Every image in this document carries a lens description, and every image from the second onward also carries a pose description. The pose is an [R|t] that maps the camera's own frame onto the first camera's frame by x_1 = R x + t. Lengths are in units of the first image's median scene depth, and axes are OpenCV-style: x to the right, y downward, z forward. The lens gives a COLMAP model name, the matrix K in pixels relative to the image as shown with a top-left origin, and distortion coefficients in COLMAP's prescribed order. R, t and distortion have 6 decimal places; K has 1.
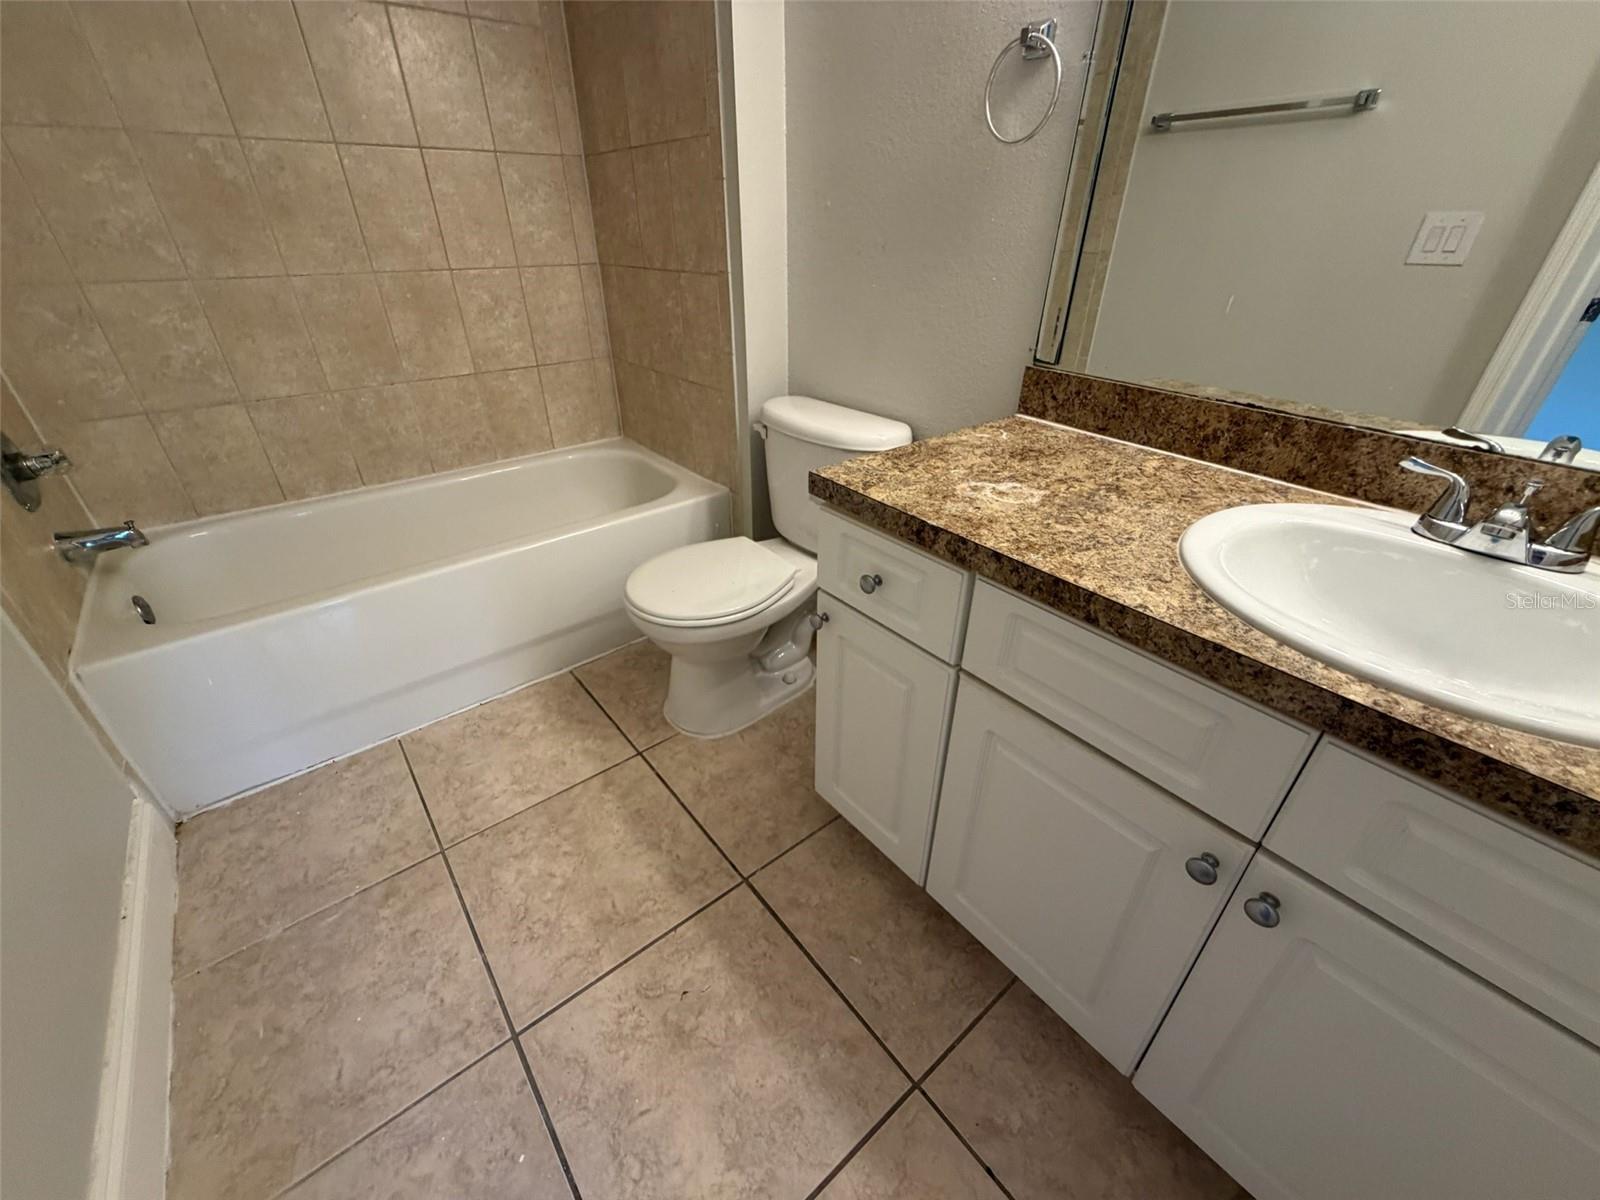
lens RADIAL K [[637.1, 0, 800.0], [0, 637.1, 600.0], [0, 0, 1]] dist [0.000362, 0.000048]
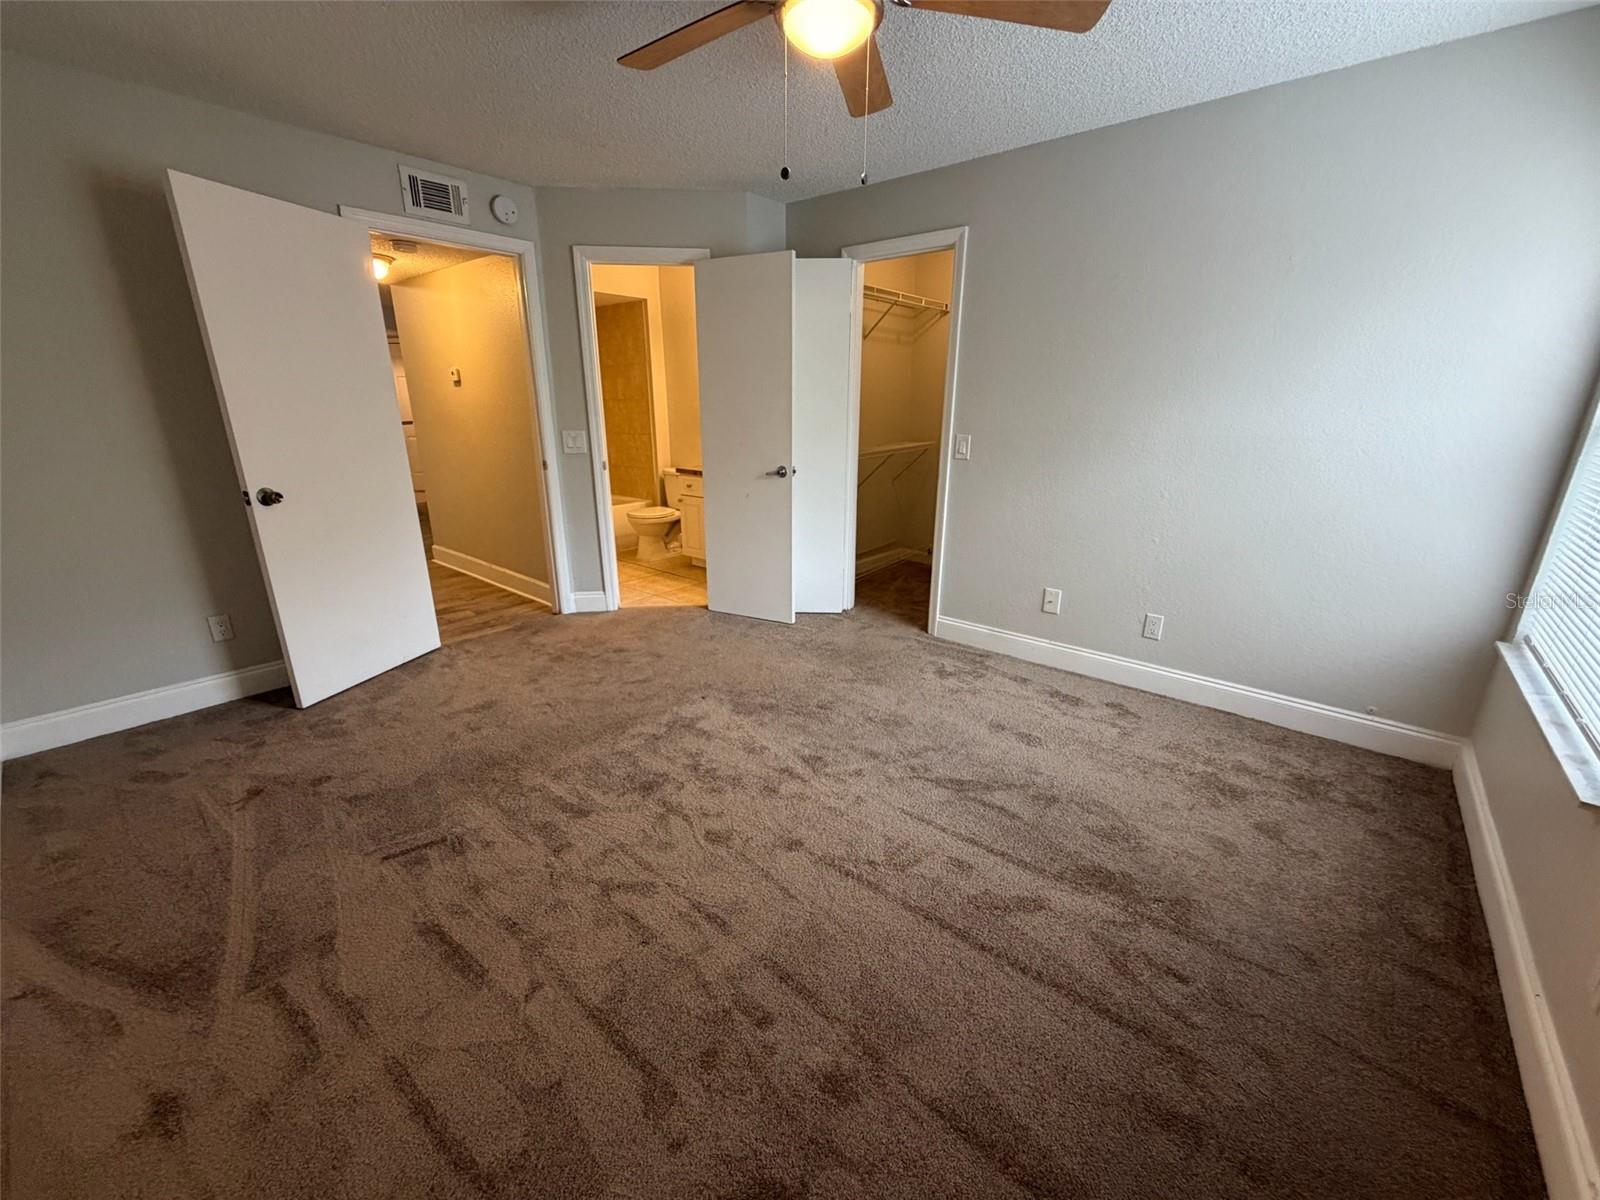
lens RADIAL K [[637.1, 0, 800.0], [0, 637.1, 600.0], [0, 0, 1]] dist [0.000362, 0.000048]
pose [[0.983674, -0.057815, 0.170418, 0.052000], [0.096180, 0.969291, -0.226329, 1.612069], [-0.152099, 0.239025, 0.959027, -2.925531]]
